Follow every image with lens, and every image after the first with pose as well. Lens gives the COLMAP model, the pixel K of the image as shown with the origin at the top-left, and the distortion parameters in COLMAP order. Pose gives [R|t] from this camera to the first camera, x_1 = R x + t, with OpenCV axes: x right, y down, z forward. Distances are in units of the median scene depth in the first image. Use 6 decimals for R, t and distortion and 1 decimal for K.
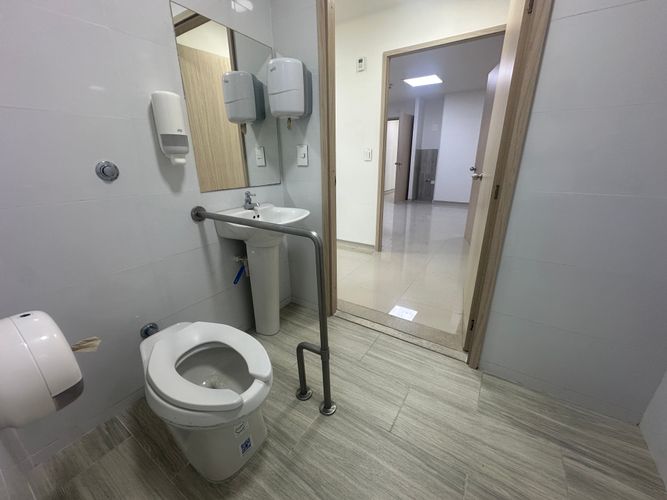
lens RADIAL K [[267.0, 0, 333.5], [0, 267.0, 250.0], [0, 0, 1]] dist [-0.000538, -0.000004]
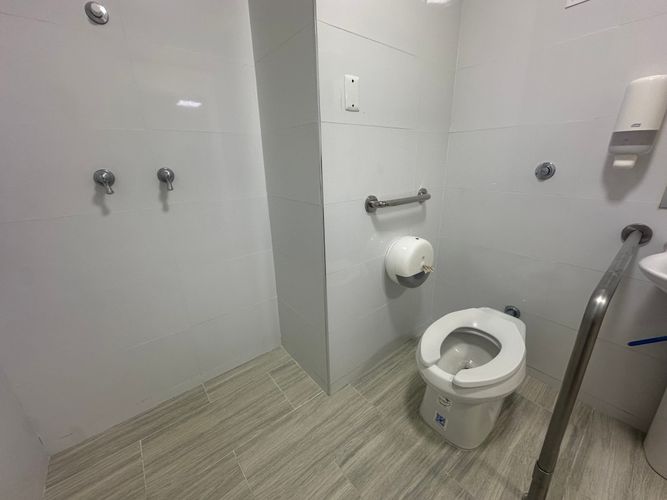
lens RADIAL K [[267.0, 0, 333.5], [0, 267.0, 250.0], [0, 0, 1]] dist [-0.000538, -0.000004]
pose [[-0.307888, 0.324701, -0.894301, 0.540429], [-0.284316, 0.865611, 0.412168, -0.204141], [0.907948, 0.381166, -0.174193, 0.477471]]
